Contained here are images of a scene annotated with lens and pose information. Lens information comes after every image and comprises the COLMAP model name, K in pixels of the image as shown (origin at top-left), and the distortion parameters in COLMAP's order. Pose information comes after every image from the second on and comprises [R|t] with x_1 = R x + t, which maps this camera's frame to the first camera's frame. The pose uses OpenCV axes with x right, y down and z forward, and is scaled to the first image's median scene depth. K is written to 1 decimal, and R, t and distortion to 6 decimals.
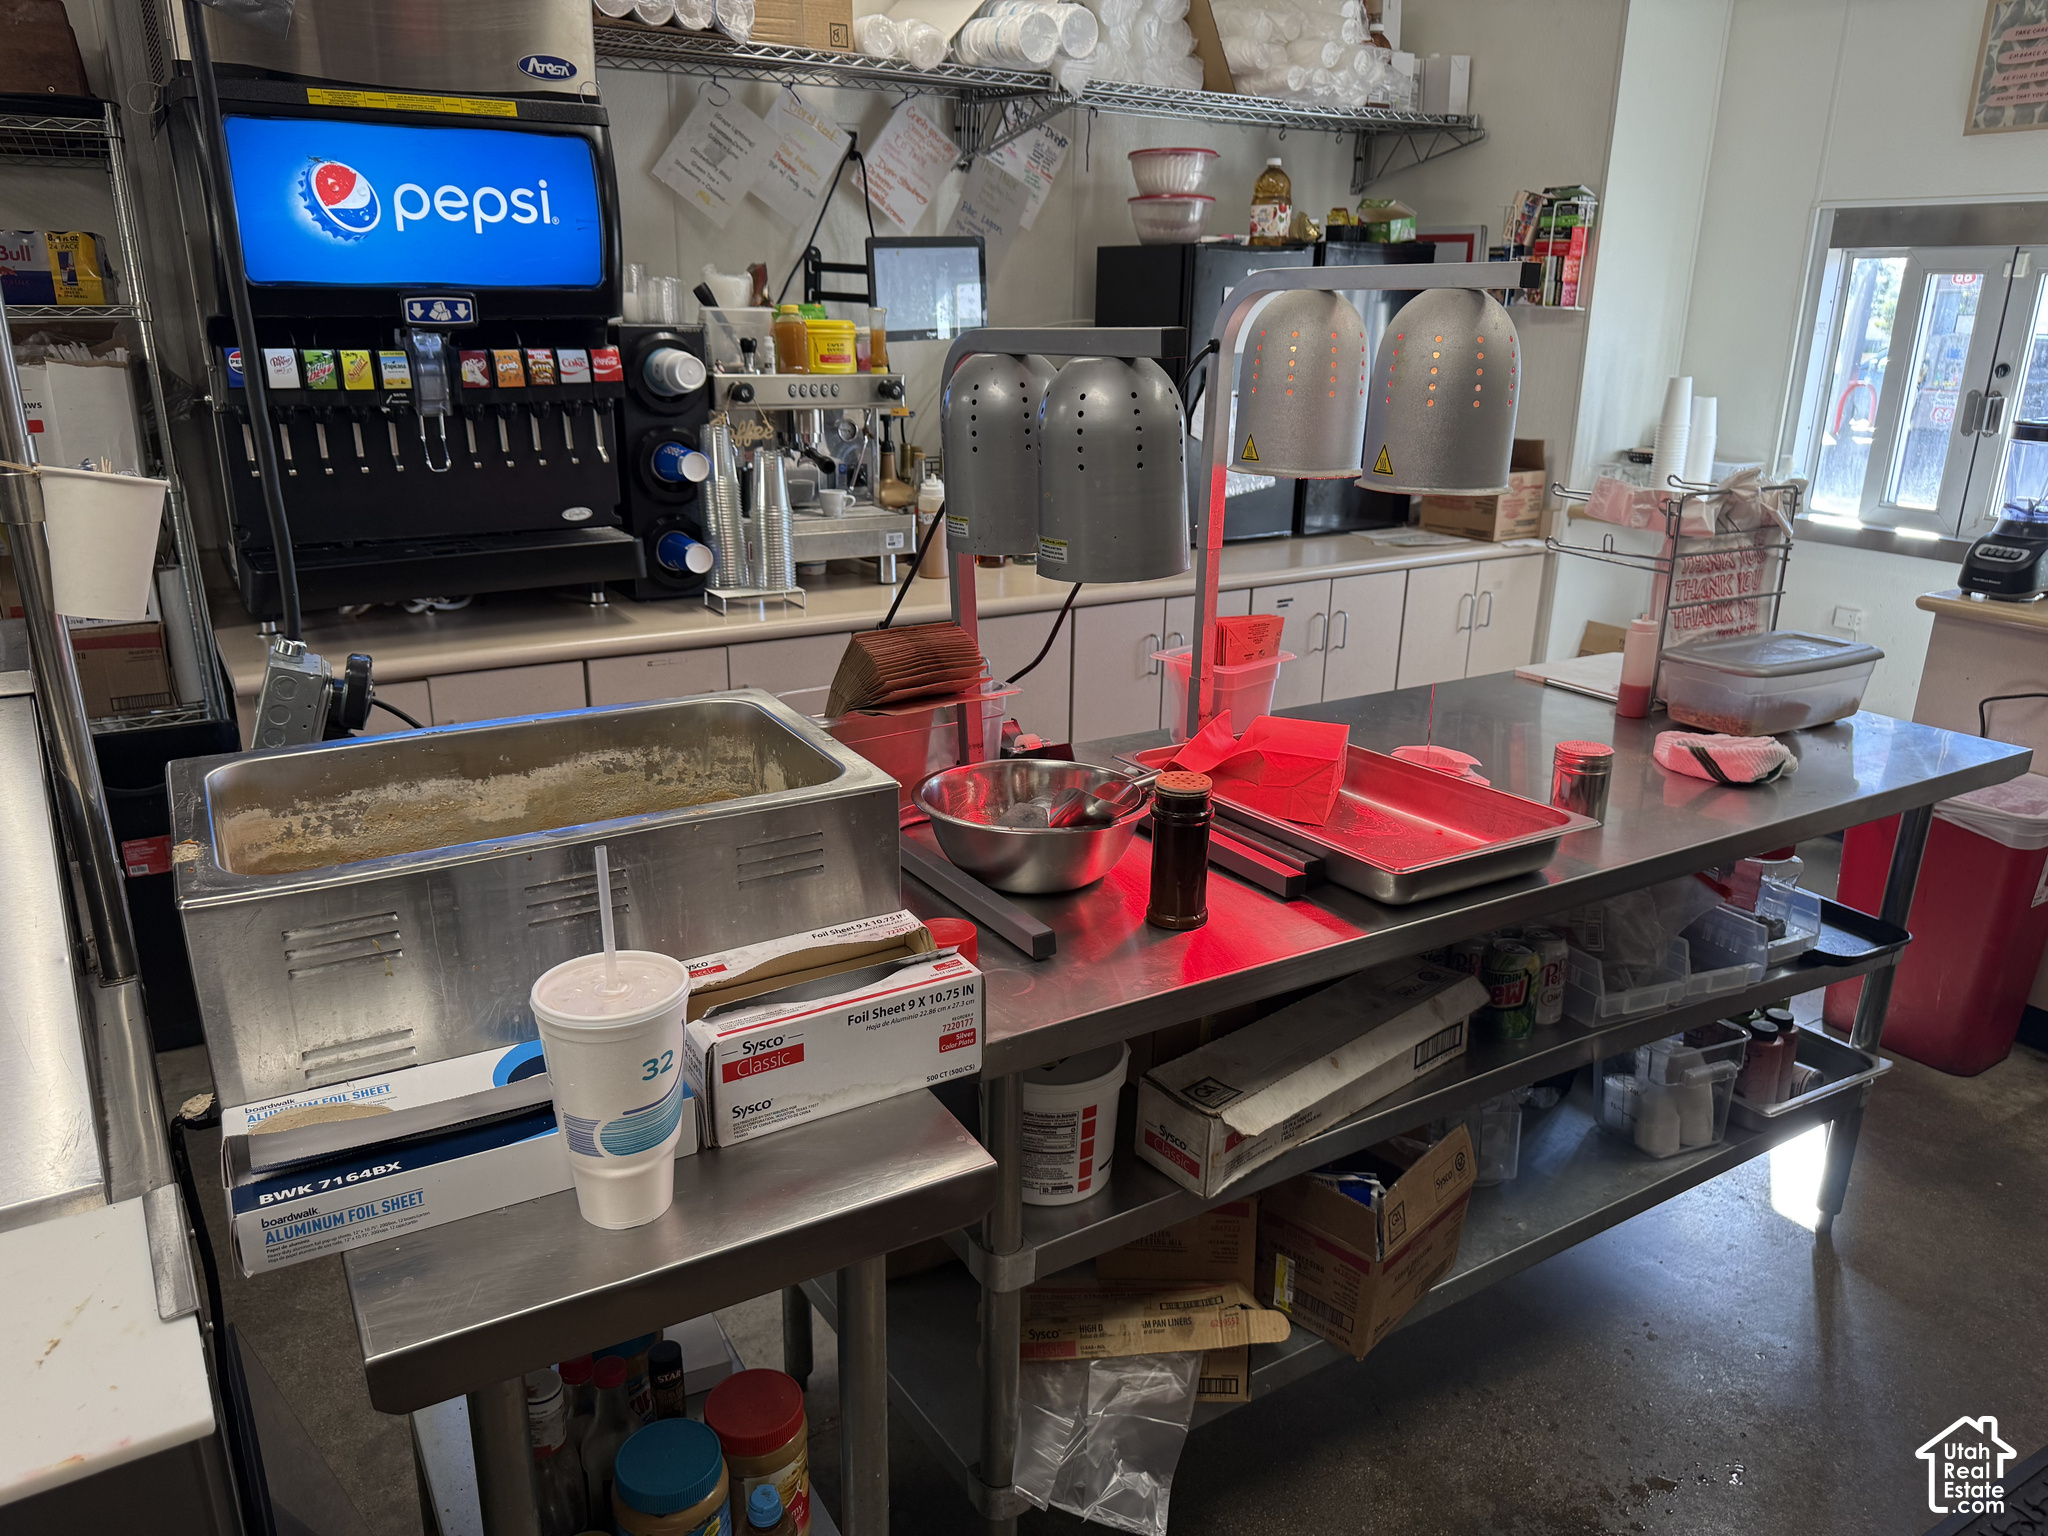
lens RADIAL K [[1448.6, 0, 1023.0], [0, 1448.6, 774.8], [0, 0, 1]] dist [0.017257, -0.028896]
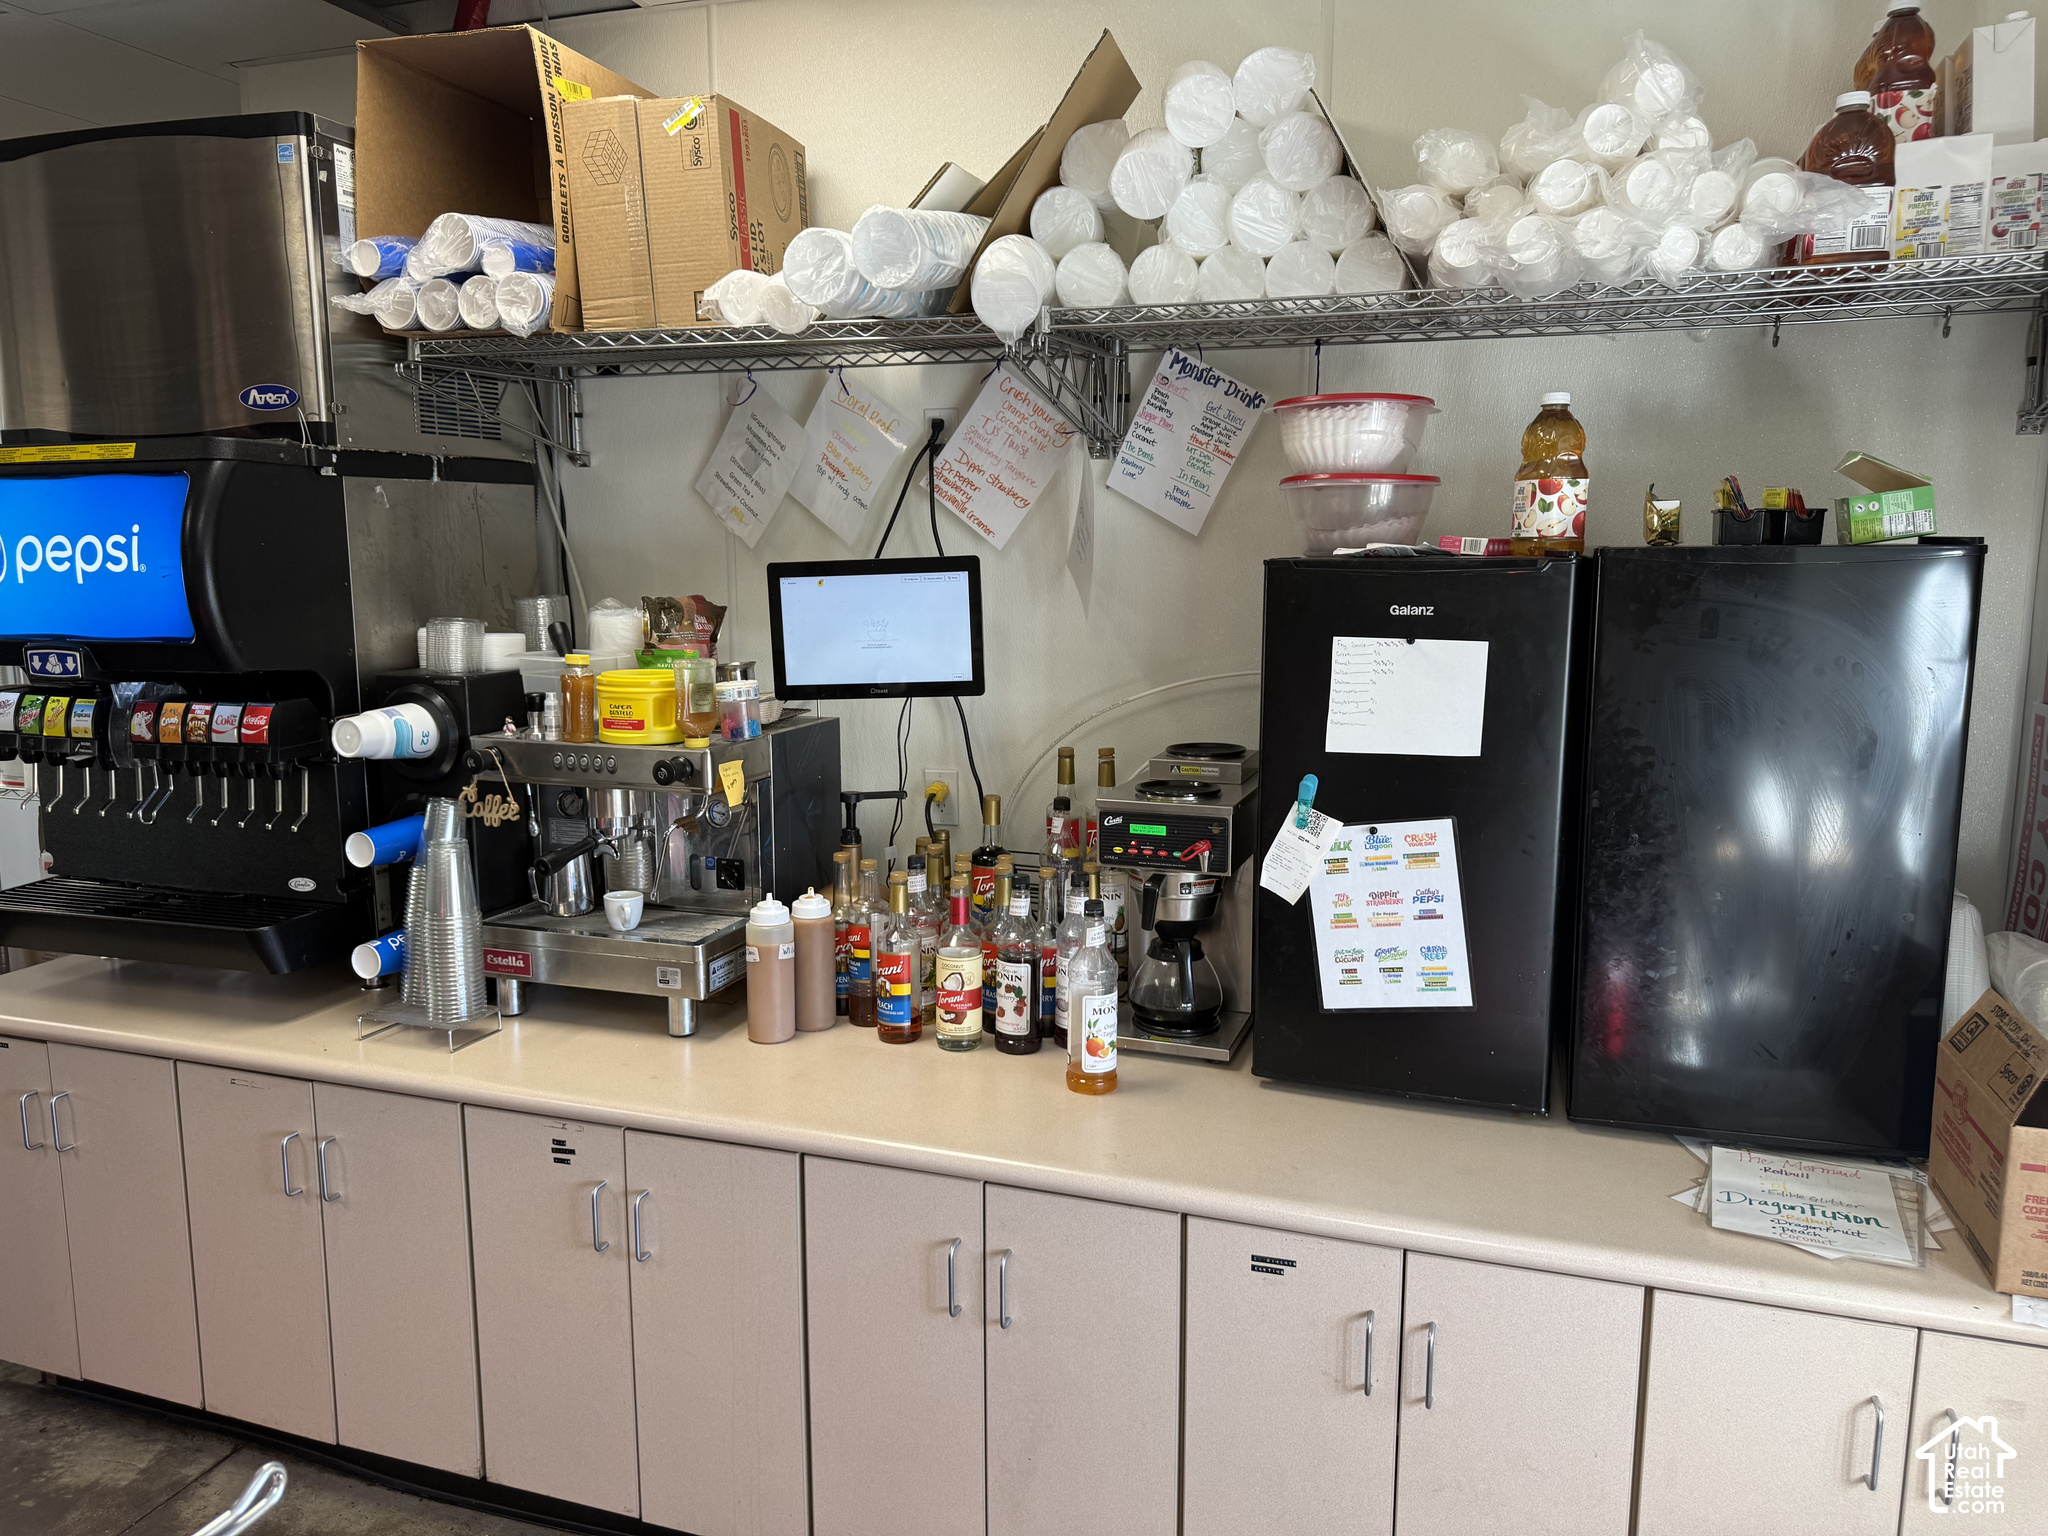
lens RADIAL K [[1448.6, 0, 1026.6], [0, 1448.6, 790.4], [0, 0, 1]] dist [0.017257, -0.028896]
pose [[0.635083, 0.113541, -0.764054, 0.841432], [-0.236453, 0.970231, -0.052360, -0.398297], [0.735363, 0.213916, 0.643025, 1.030310]]
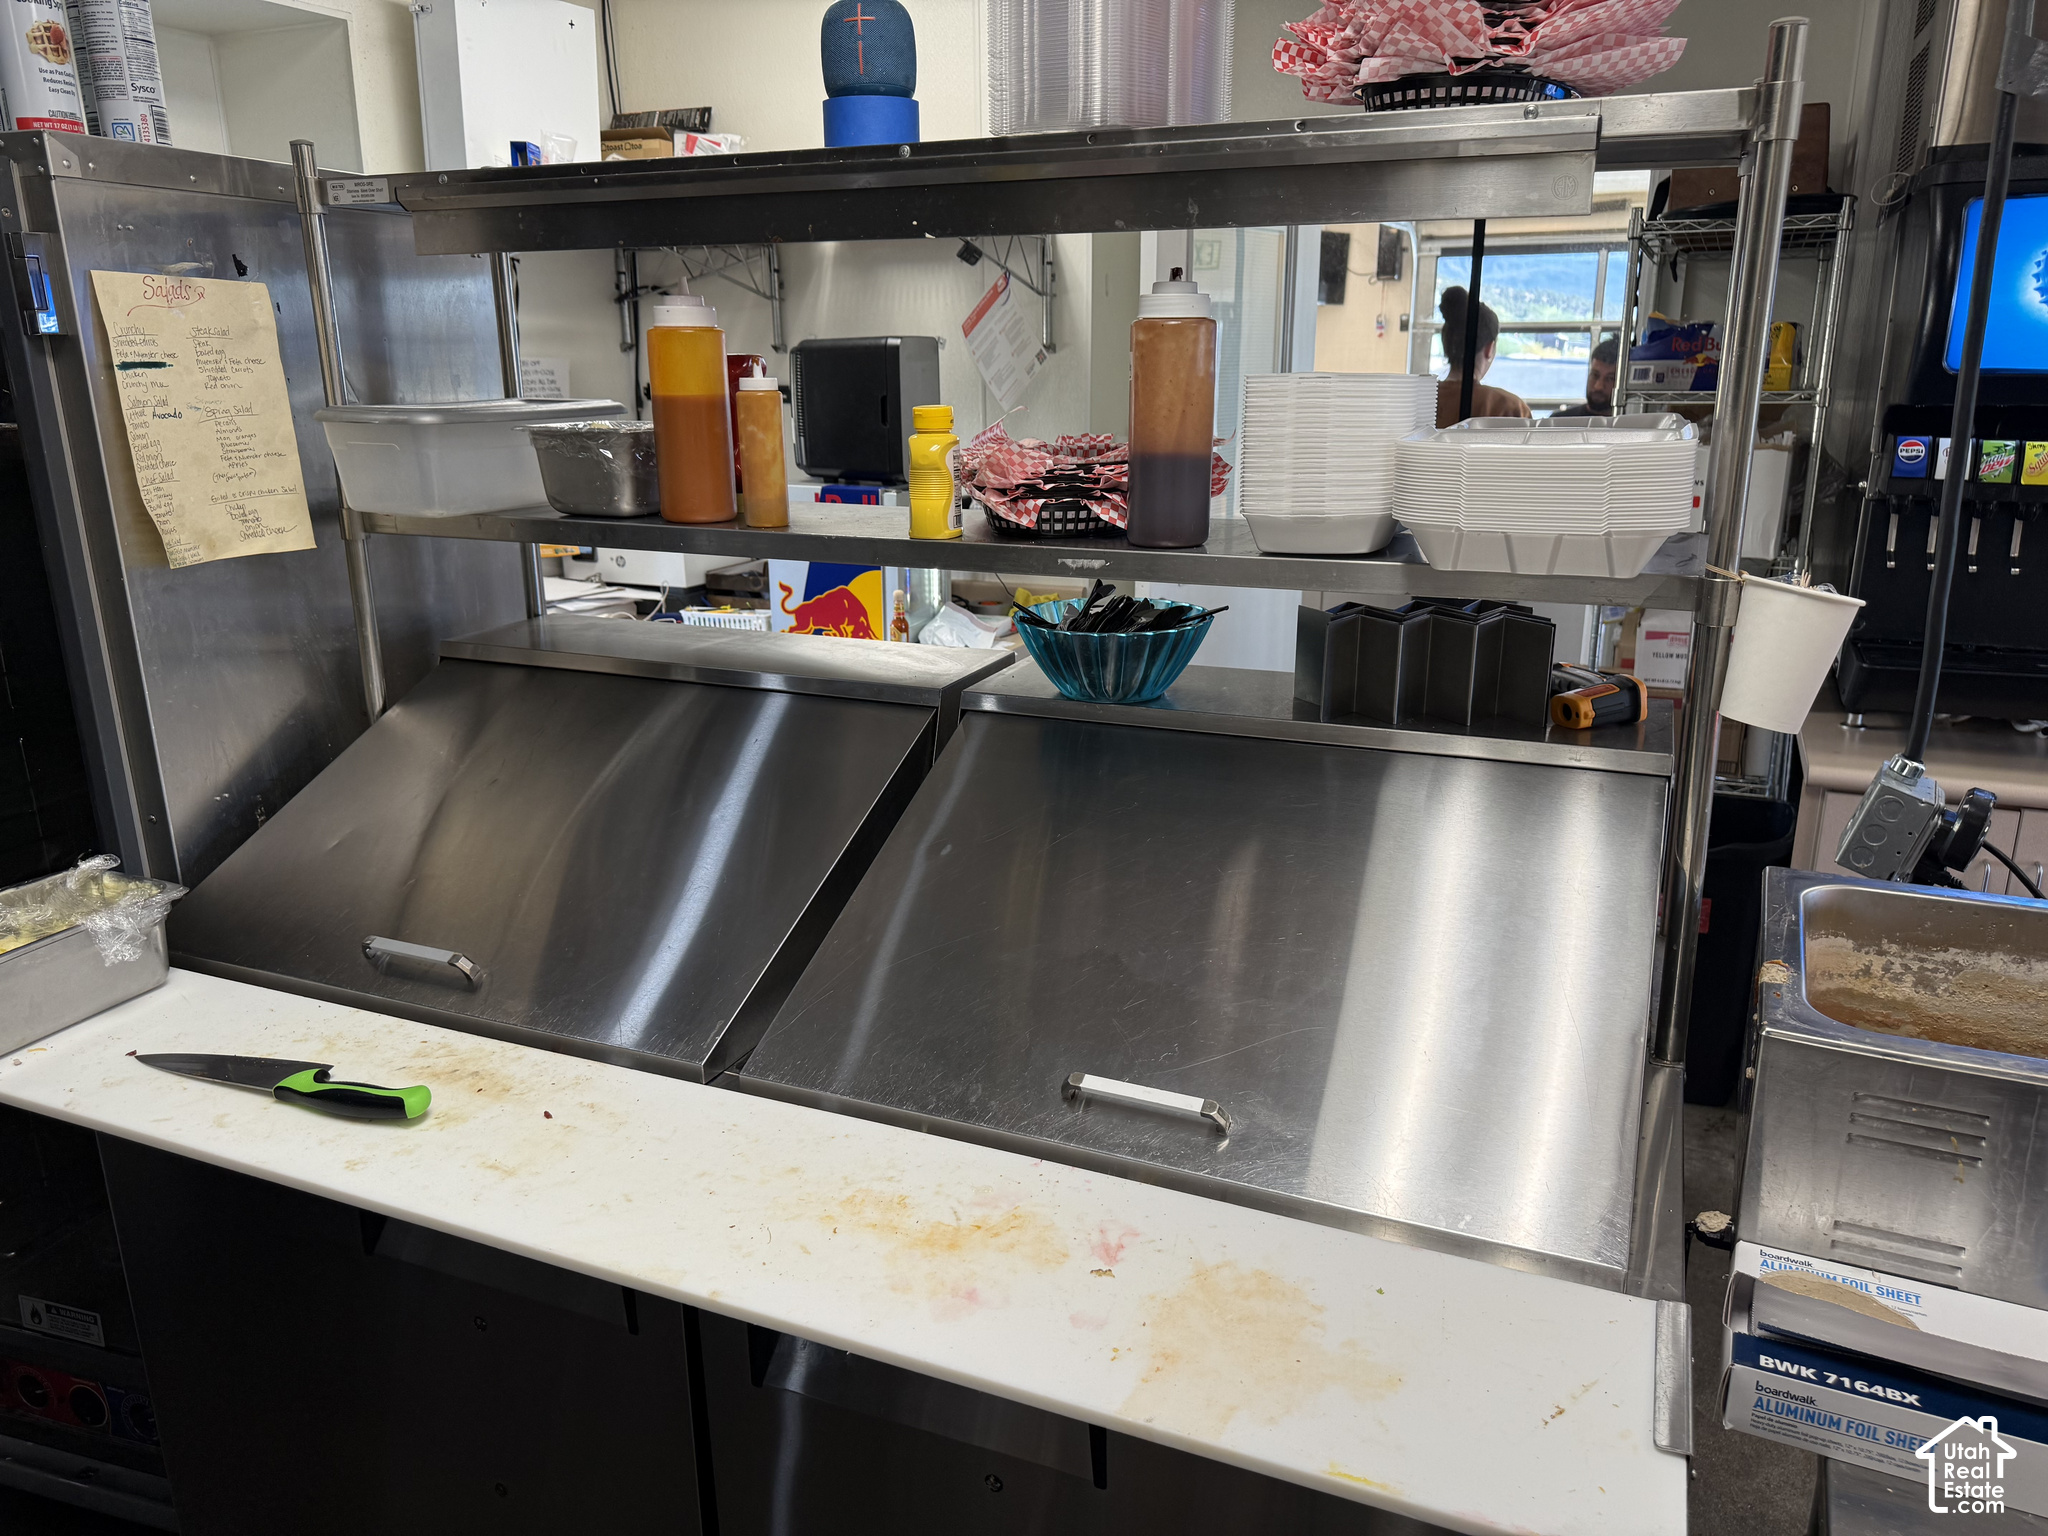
lens RADIAL K [[1448.6, 0, 1029.7], [0, 1448.6, 767.1], [0, 0, 1]] dist [0.017257, -0.028896]
pose [[0.555279, 0.207908, -0.805258, -0.052167], [-0.243325, 0.966494, 0.081748, -0.021428], [0.795272, 0.150547, 0.587263, 0.001215]]
